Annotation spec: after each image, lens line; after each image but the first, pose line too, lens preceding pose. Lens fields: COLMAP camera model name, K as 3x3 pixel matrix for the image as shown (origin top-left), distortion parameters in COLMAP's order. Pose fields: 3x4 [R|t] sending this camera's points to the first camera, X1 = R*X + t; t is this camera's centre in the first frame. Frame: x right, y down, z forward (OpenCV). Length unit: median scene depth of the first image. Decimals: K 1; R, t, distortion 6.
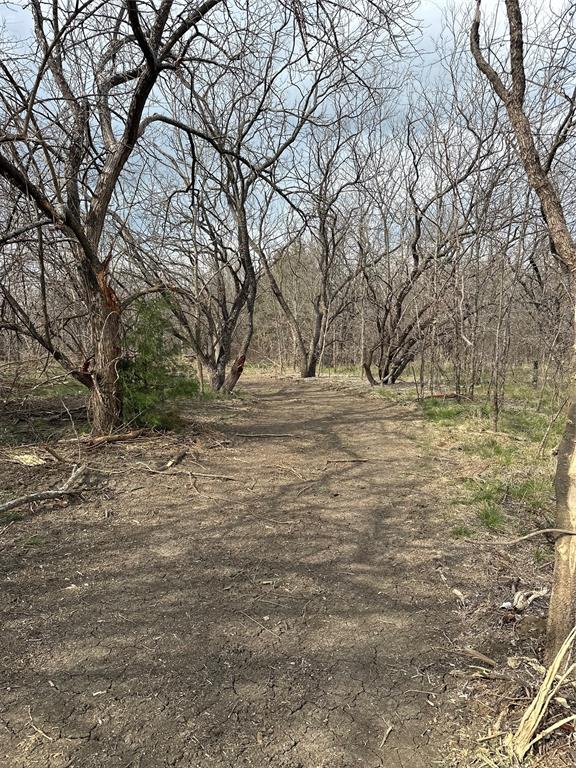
lens RADIAL K [[454.0, 0, 288.0], [0, 454.0, 384.0], [0, 0, 1]] dist [0.044540, -0.000848]
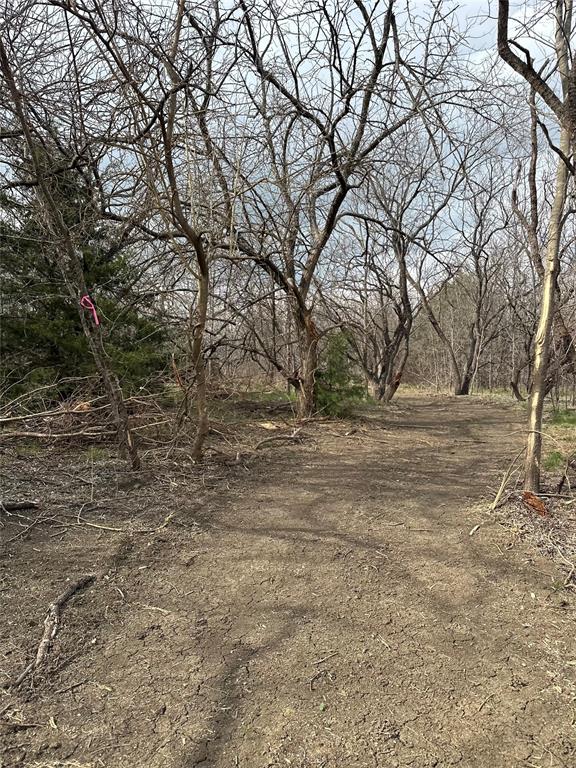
lens RADIAL K [[454.0, 0, 288.0], [0, 454.0, 384.0], [0, 0, 1]] dist [0.044540, -0.000848]
pose [[0.936744, 0.017319, -0.349587, 0.066877], [-0.038676, 0.997781, -0.054204, 0.063829], [0.347872, 0.064296, 0.935335, -0.380603]]
